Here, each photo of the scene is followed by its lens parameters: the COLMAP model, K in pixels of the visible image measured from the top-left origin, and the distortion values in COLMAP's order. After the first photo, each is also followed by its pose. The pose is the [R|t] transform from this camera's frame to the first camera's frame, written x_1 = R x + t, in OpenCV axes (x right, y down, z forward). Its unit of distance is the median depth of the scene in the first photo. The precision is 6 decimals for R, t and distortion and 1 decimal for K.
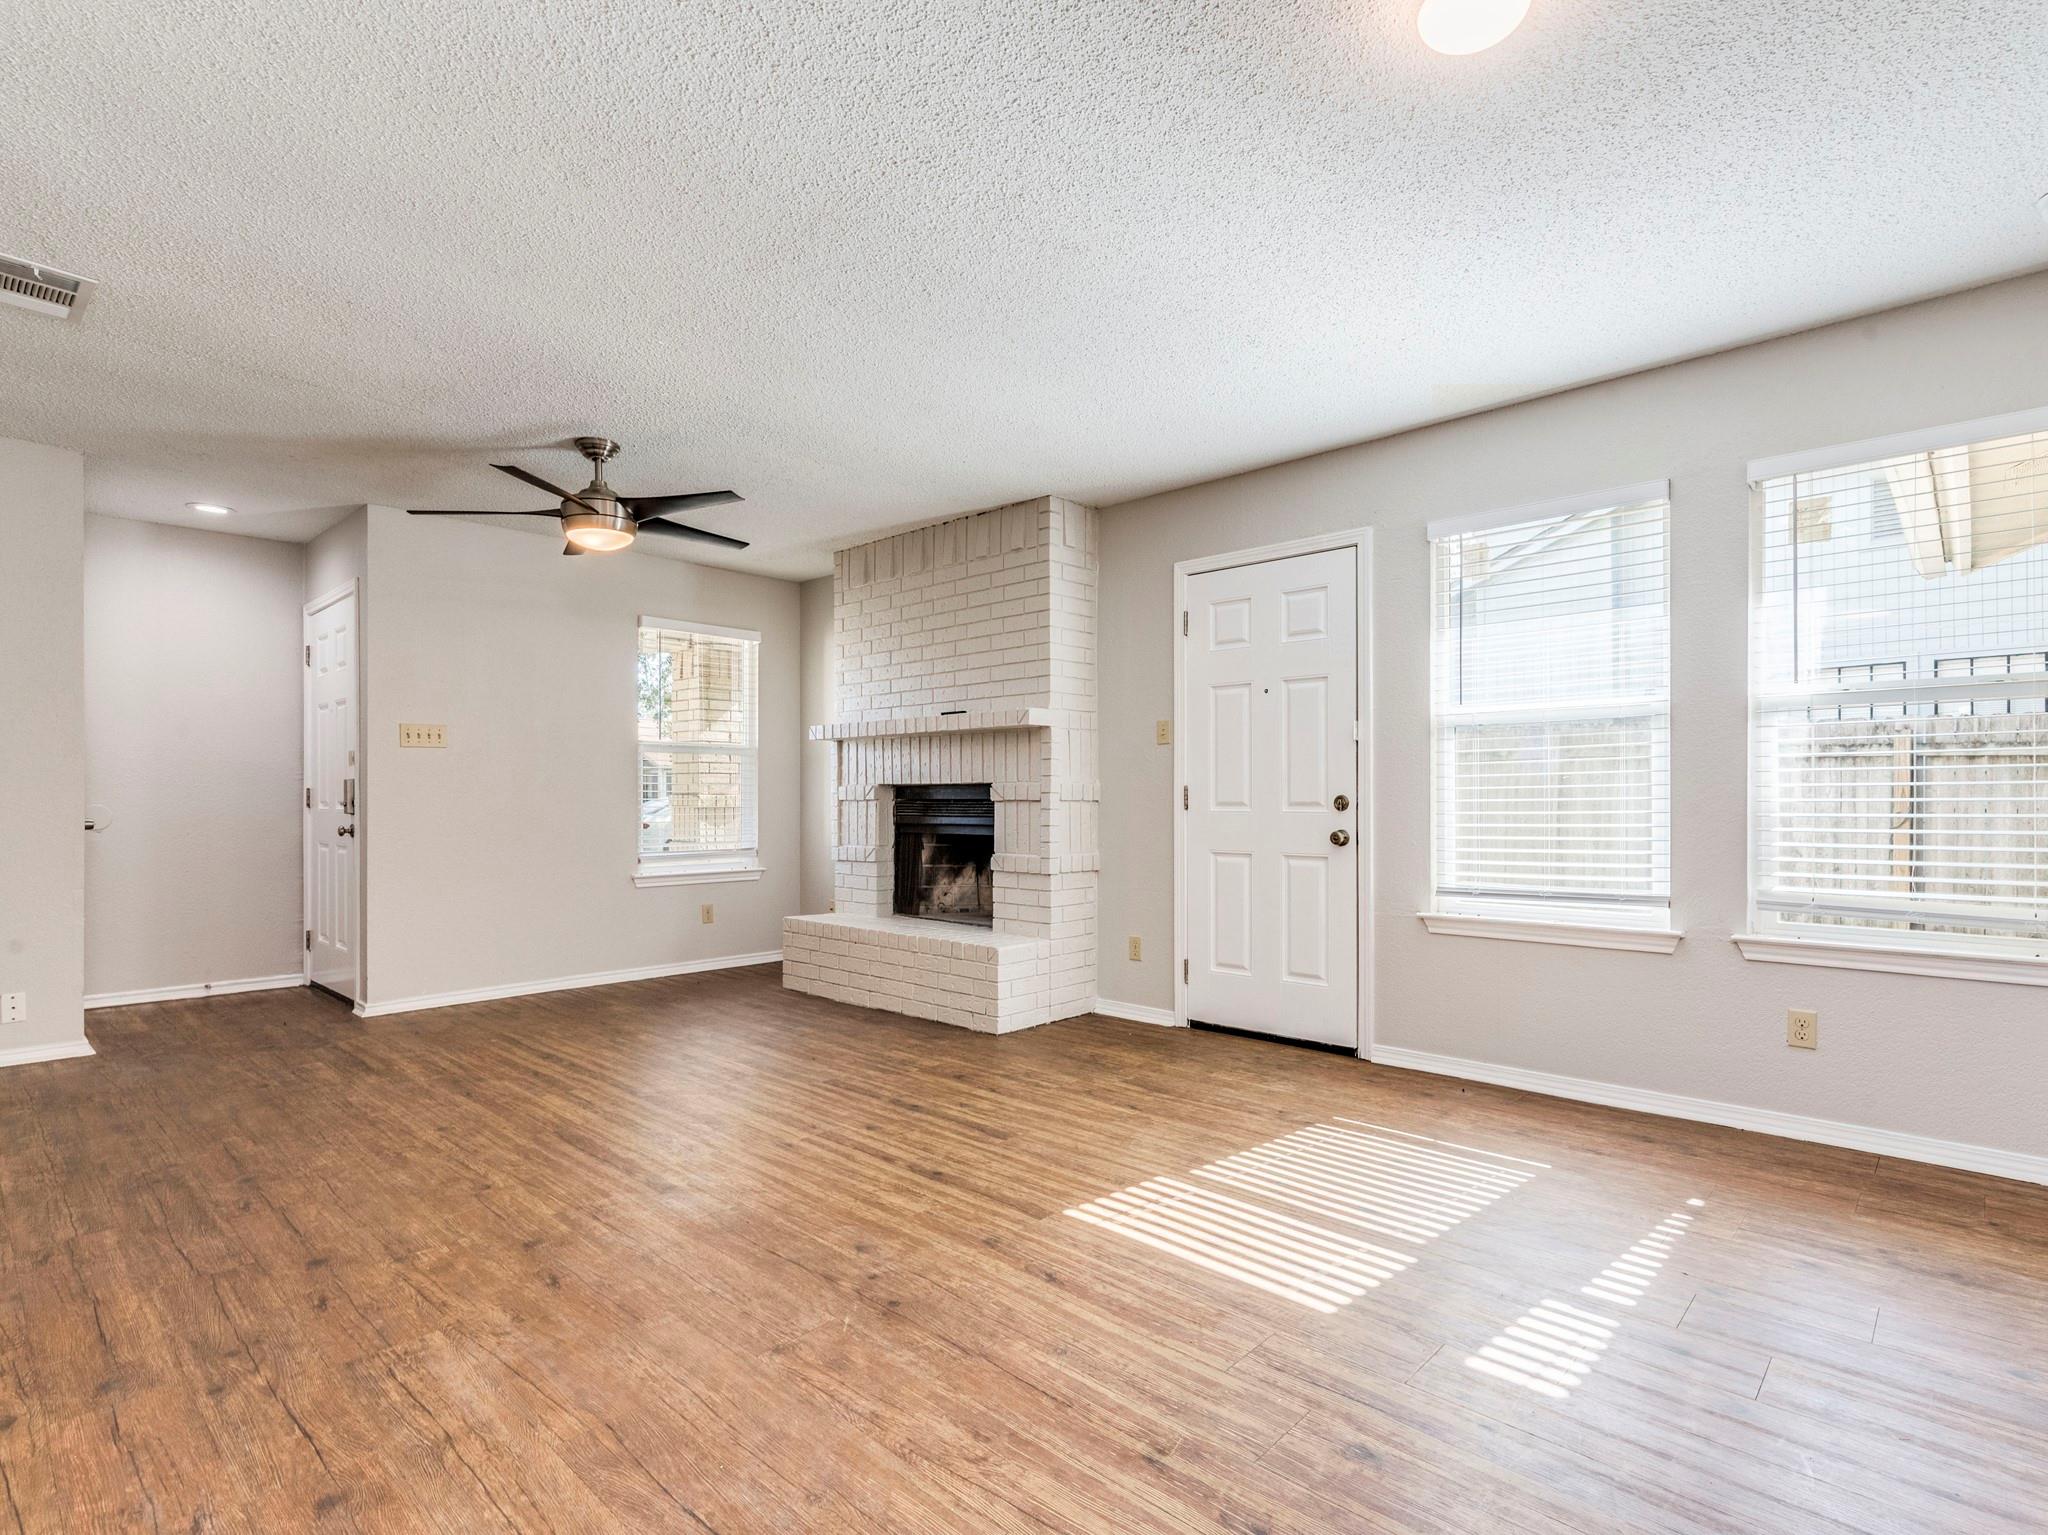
lens RADIAL K [[1007.2, 0, 1026.7], [0, 1007.2, 776.0], [0, 0, 1]] dist [0.006485, -0.000449]
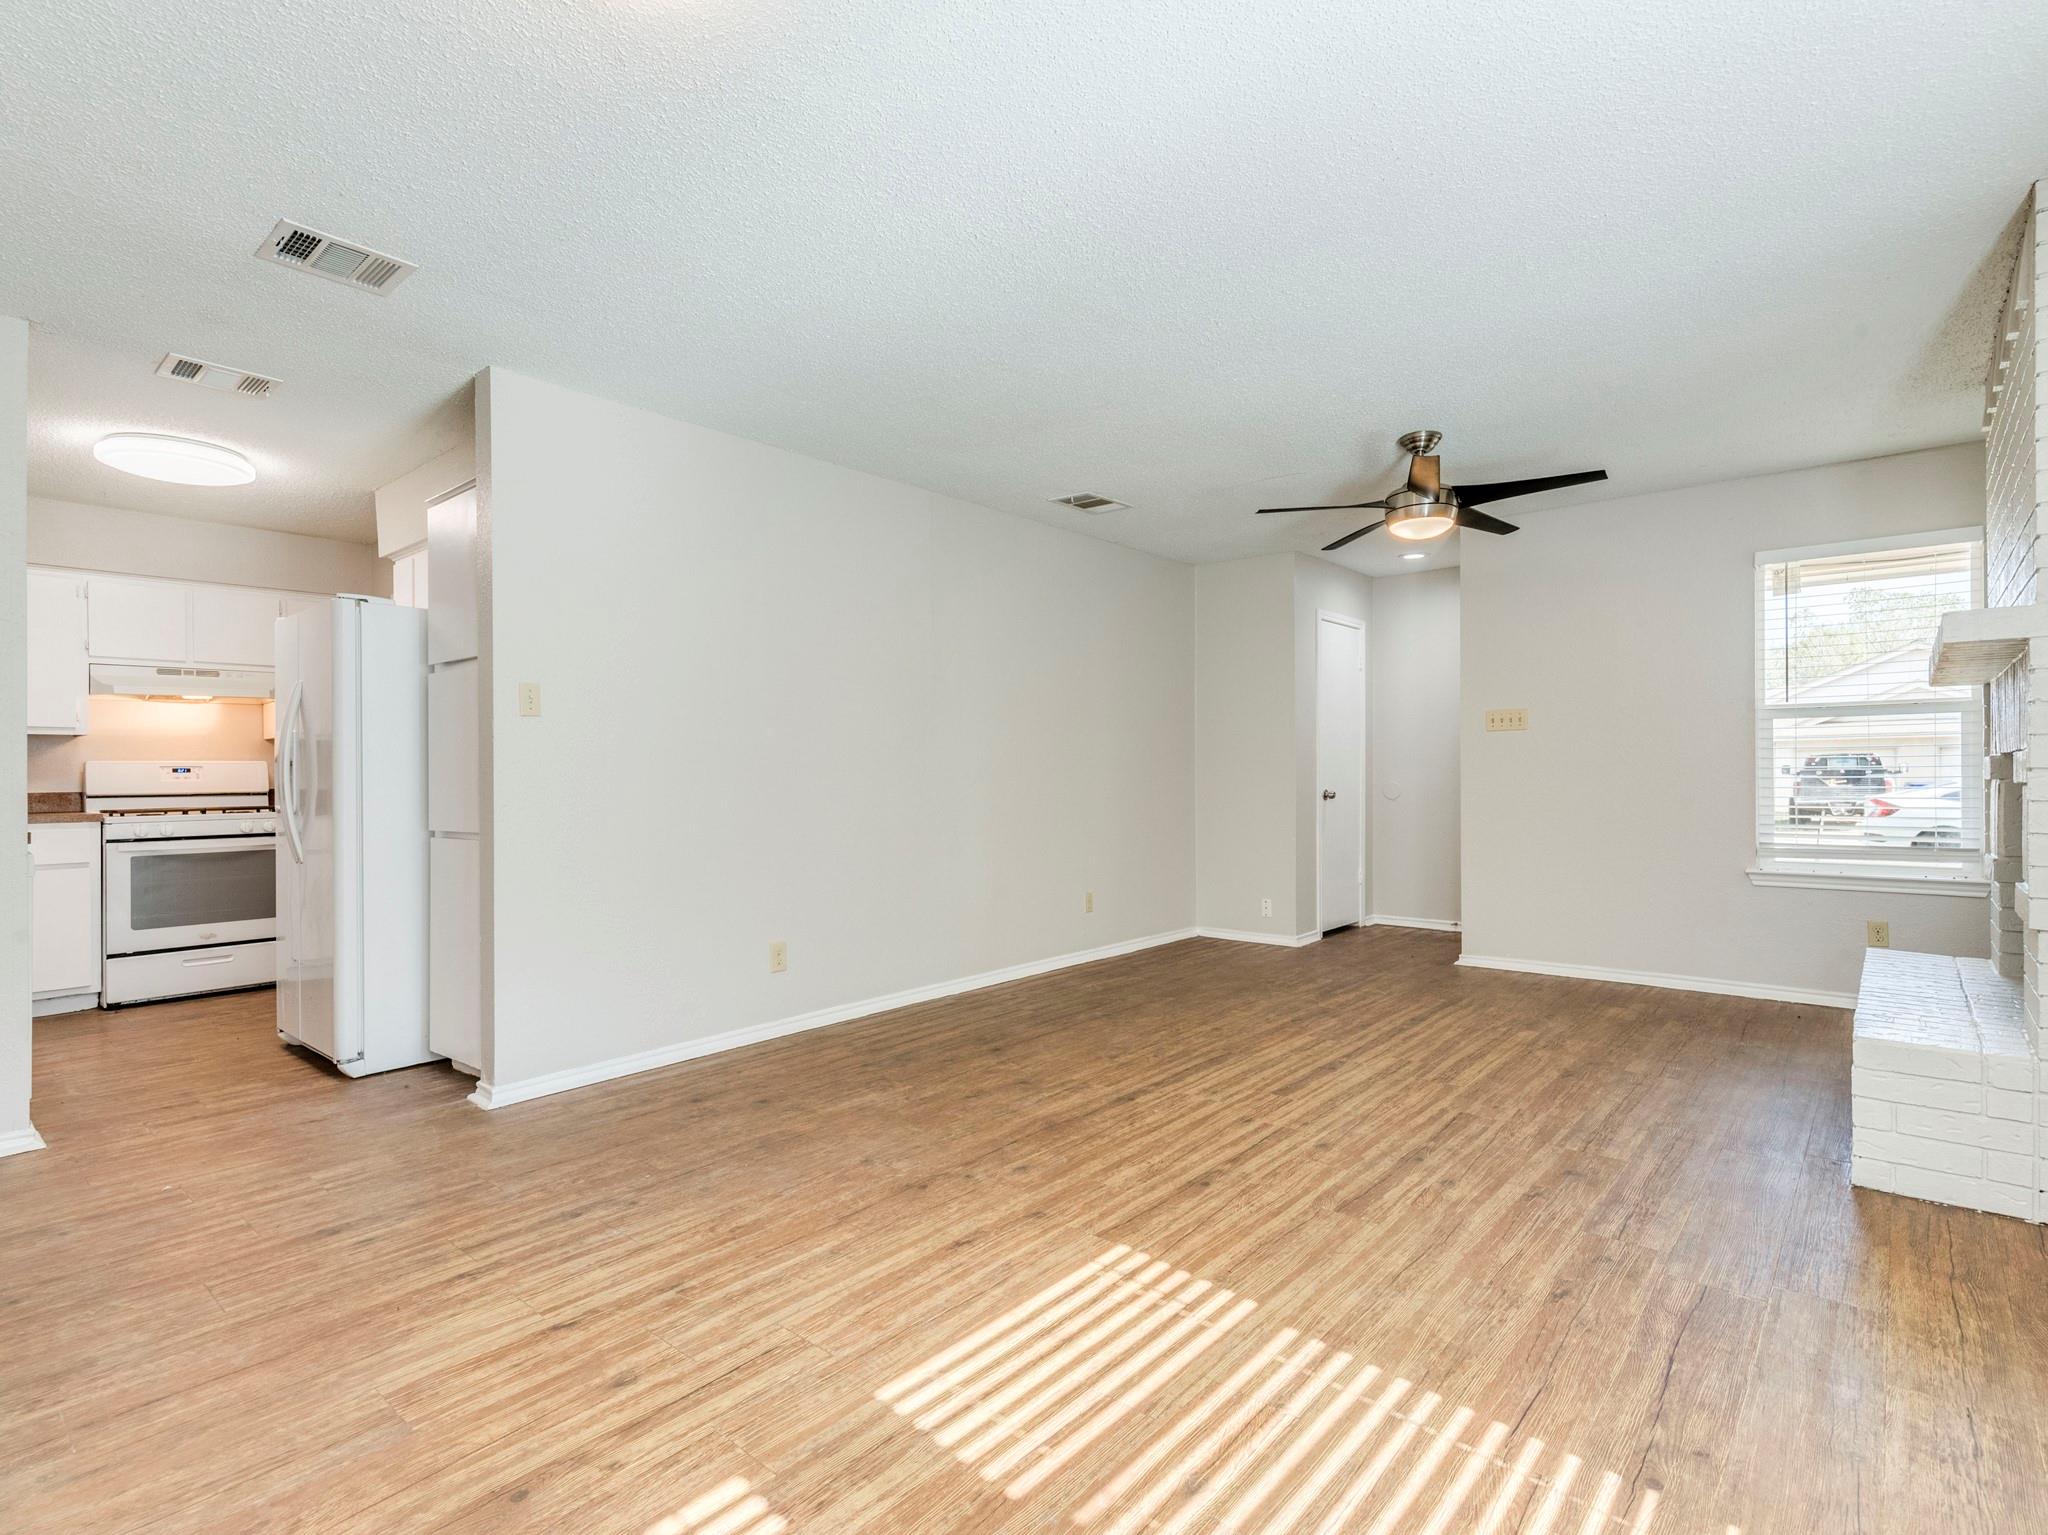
lens RADIAL K [[1021.3, 0, 1060.0], [0, 1021.3, 760.2], [0, 0, 1]] dist [-0.000874, 0.002371]
pose [[0.064677, -0.016213, -0.997775, 0.731478], [0.027190, 0.999525, -0.014479, 0.010686], [0.997536, -0.026193, 0.065087, 0.699397]]
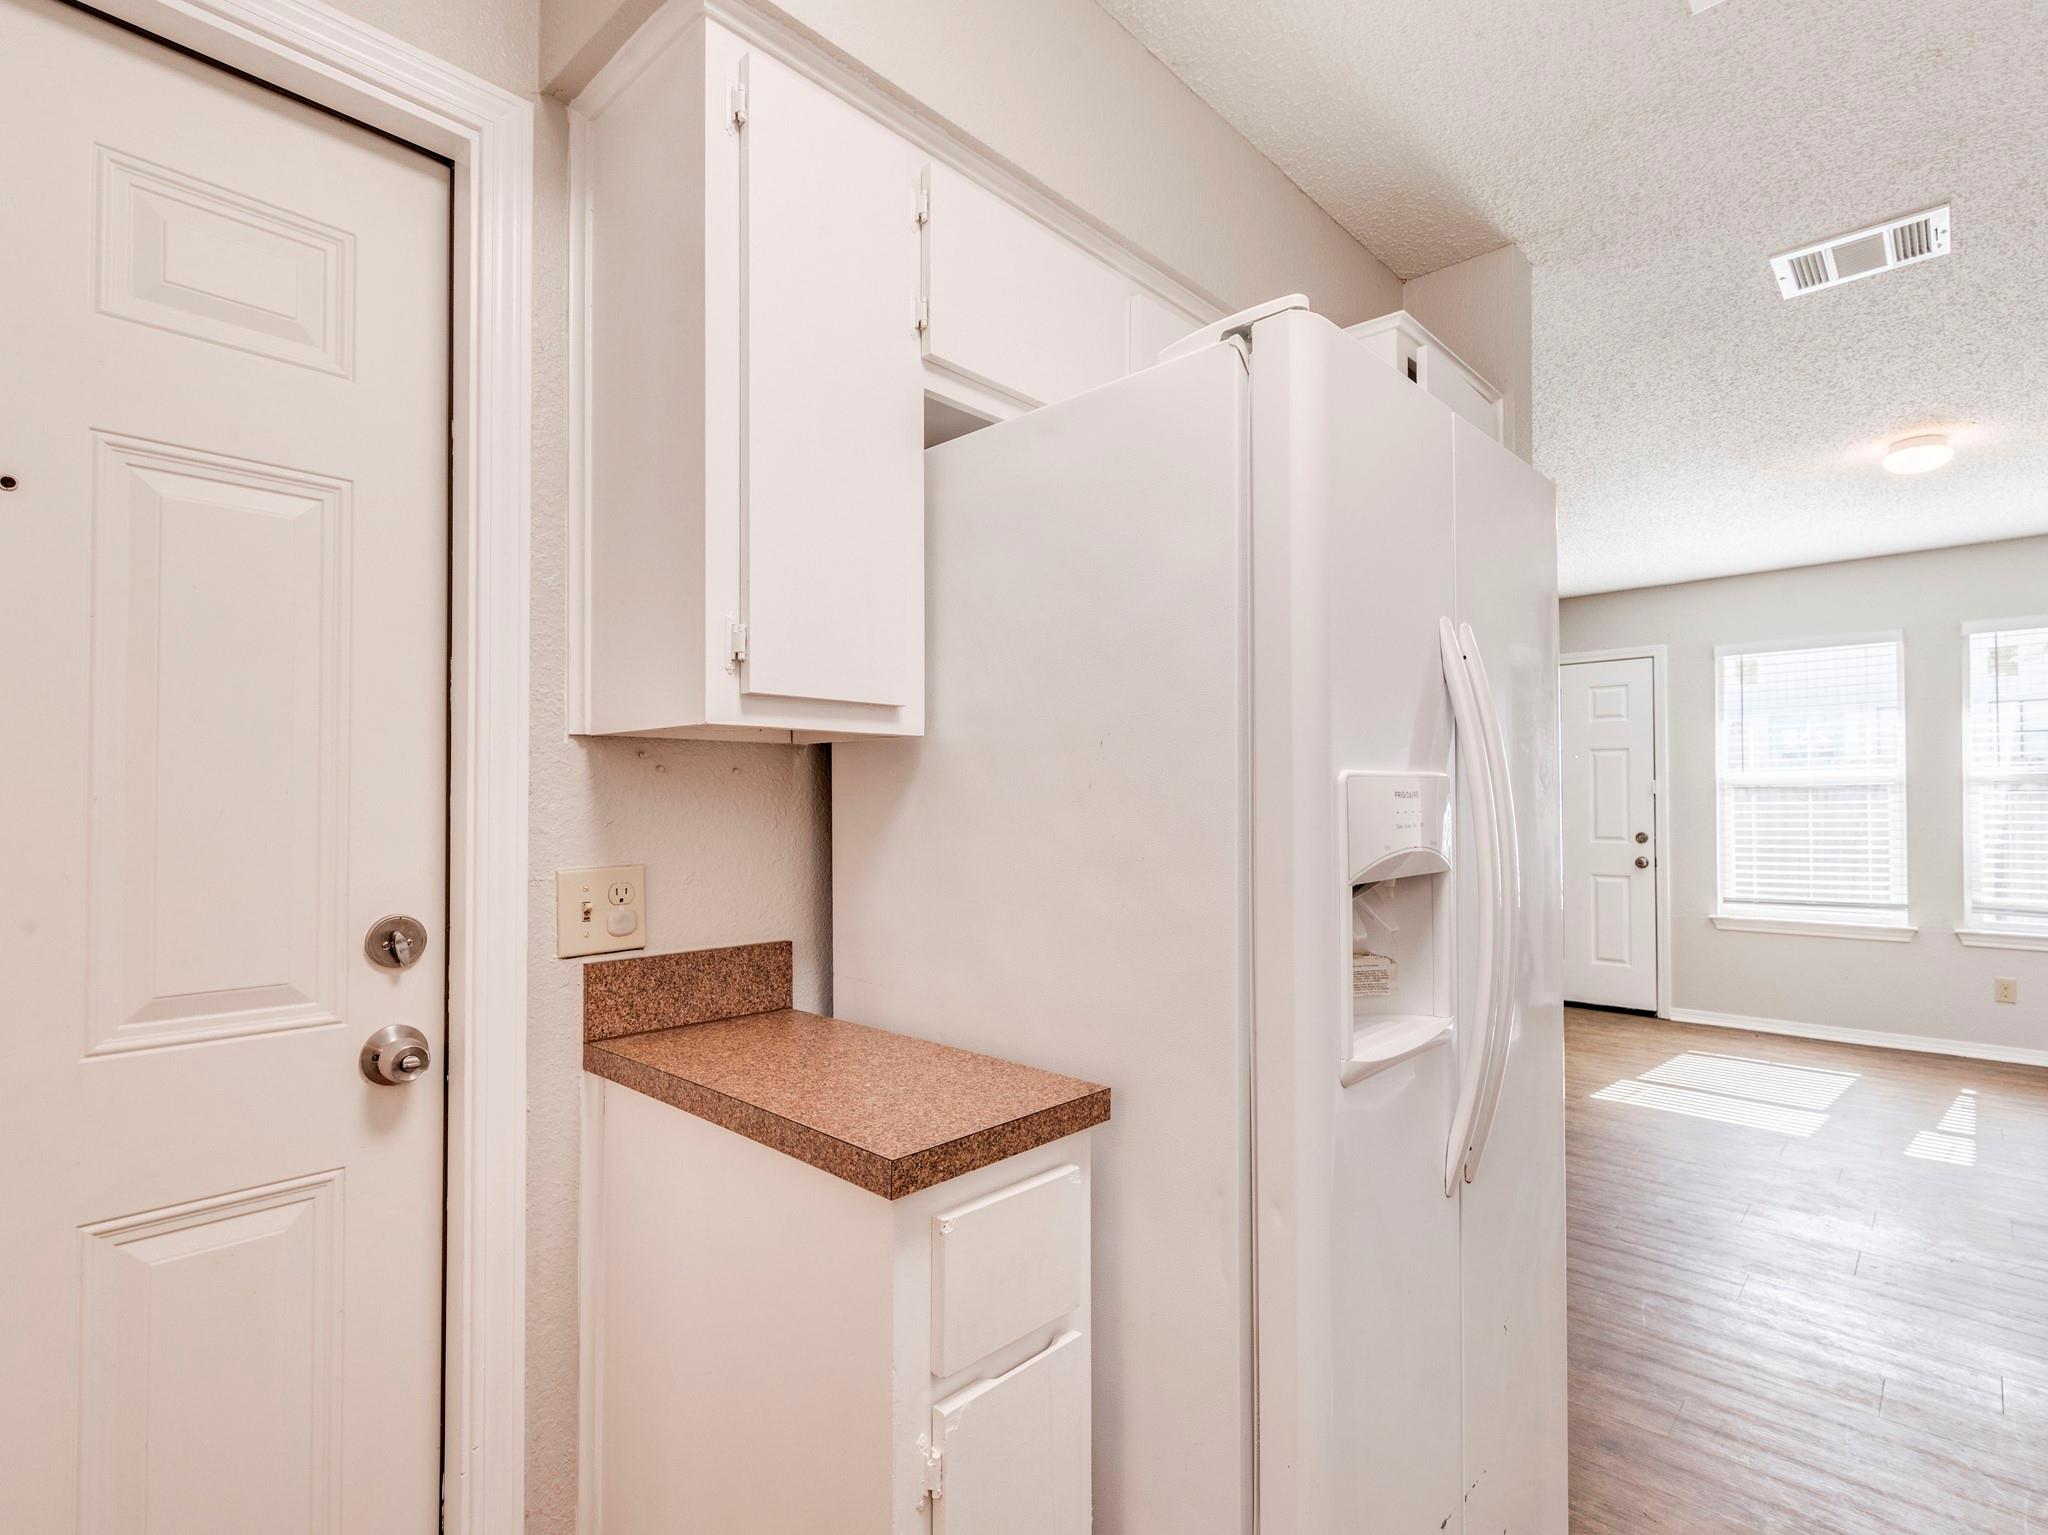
lens RADIAL K [[1007.2, 0, 1026.9], [0, 1007.2, 766.4], [0, 0, 1]] dist [0.006485, -0.000449]
pose [[0.999978, -0.002059, 0.006336, -0.702668], [0.002137, 0.999923, -0.012234, -0.072694], [-0.006310, 0.012247, 0.999905, -0.518978]]
